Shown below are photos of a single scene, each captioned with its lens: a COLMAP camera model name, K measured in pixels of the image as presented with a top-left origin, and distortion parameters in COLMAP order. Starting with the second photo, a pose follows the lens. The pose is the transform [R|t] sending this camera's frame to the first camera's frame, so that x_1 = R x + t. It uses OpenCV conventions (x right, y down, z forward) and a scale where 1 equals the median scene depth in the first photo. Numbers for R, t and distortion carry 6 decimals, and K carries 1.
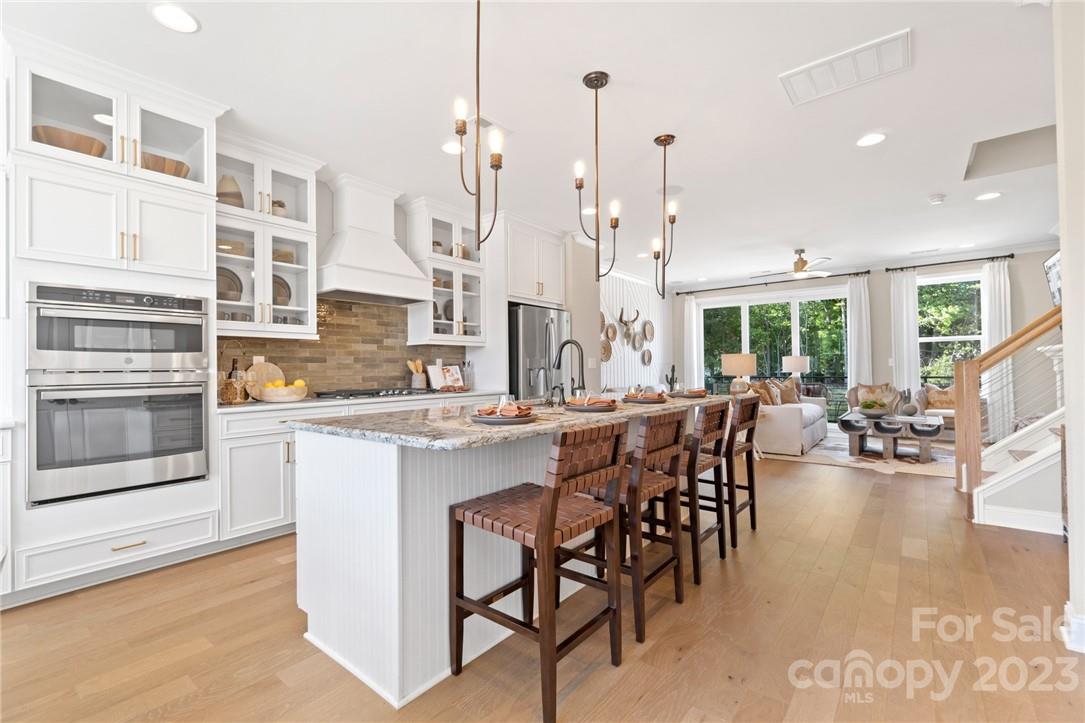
lens RADIAL K [[474.0, 0, 548.7], [0, 474.0, 364.9], [0, 0, 1]] dist [-0.004233, 0.000152]
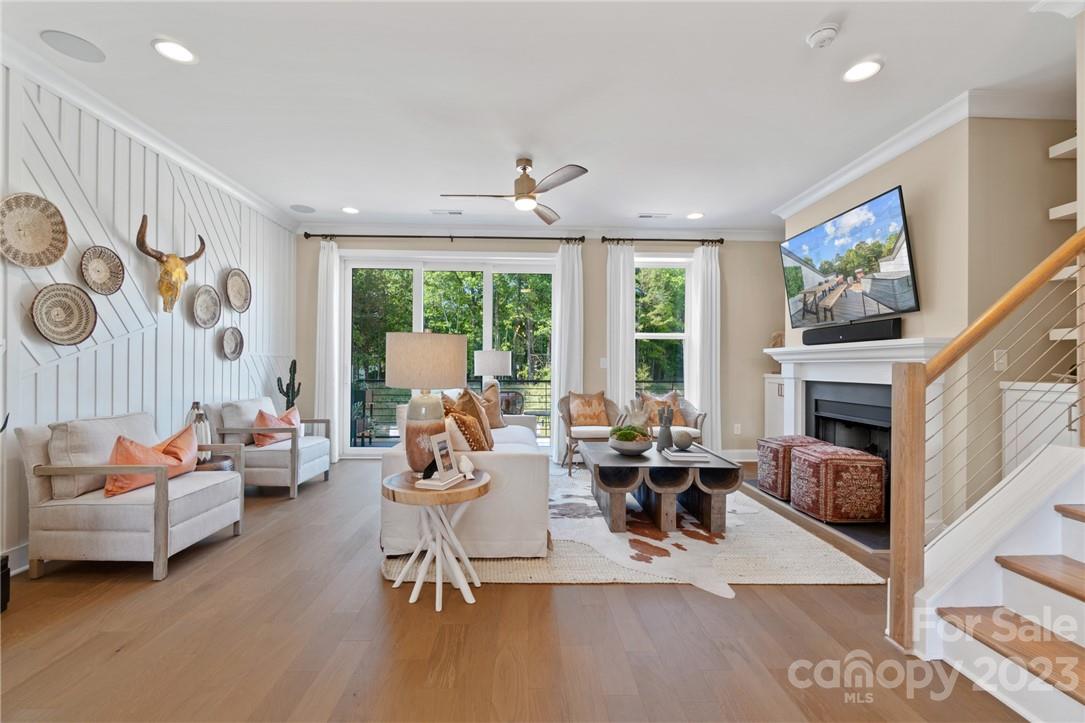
lens RADIAL K [[474.0, 0, 535.0], [0, 474.0, 363.3], [0, 0, 1]] dist [-0.004233, 0.000152]
pose [[0.781832, 0.020343, 0.623157, 0.284032], [-0.020587, 0.999765, -0.006809, 0.003407], [-0.623149, -0.007506, 0.782067, 0.807352]]
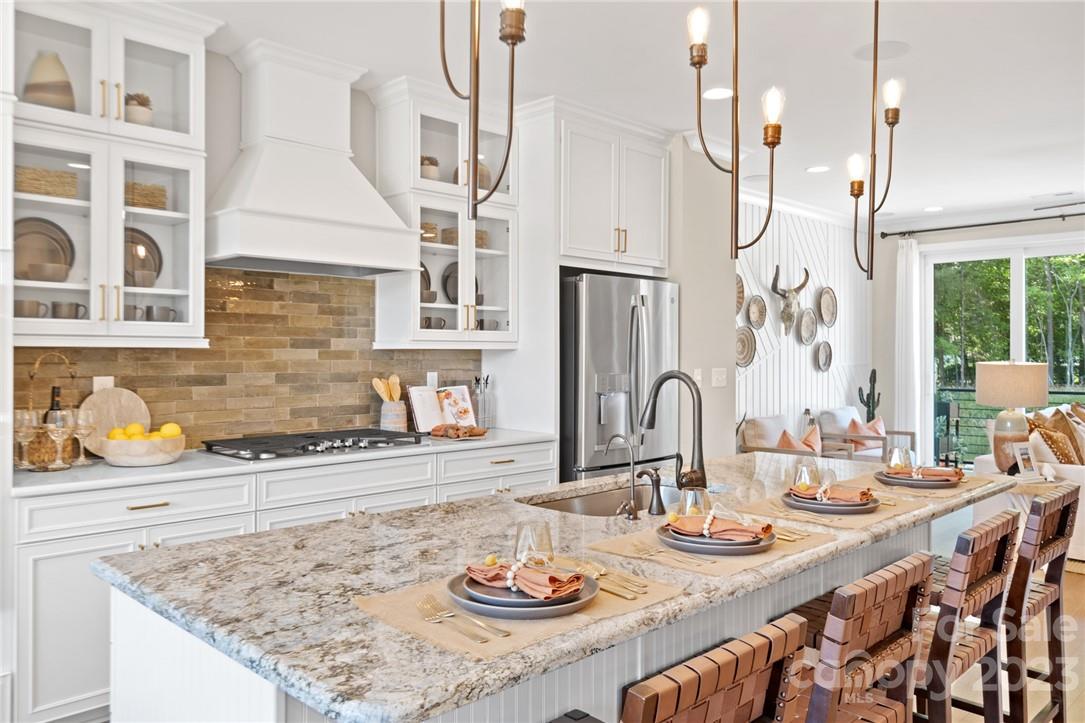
lens RADIAL K [[819.8, 0, 545.5], [0, 819.8, 345.2], [0, 0, 1]] dist [-0.003633, 0.011959]
pose [[0.993198, 0.012564, -0.115759, 0.006041], [-0.012487, 0.999921, 0.001396, -0.048514], [0.115767, 0.000059, 0.993276, 0.086655]]
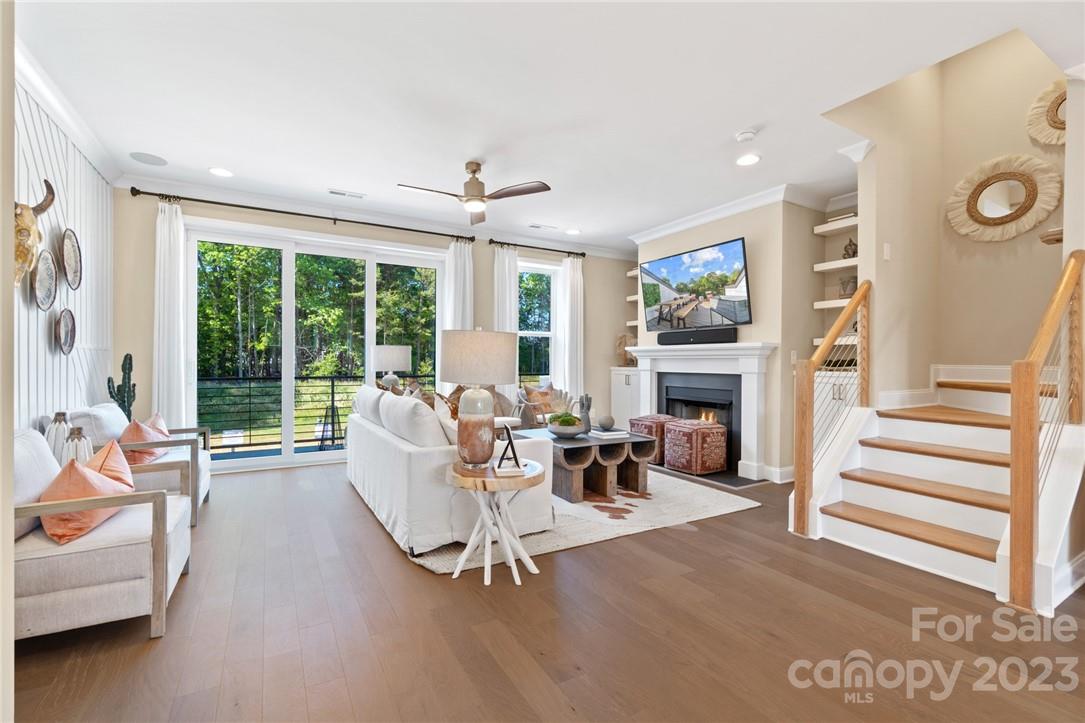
lens RADIAL K [[474.0, 0, 553.5], [0, 474.0, 361.9], [0, 0, 1]] dist [-0.004233, 0.000152]
pose [[0.383616, 0.012146, 0.923413, 0.041959], [-0.016802, 0.999840, -0.006171, 0.006334], [-0.923340, -0.013148, 0.383759, 1.000132]]
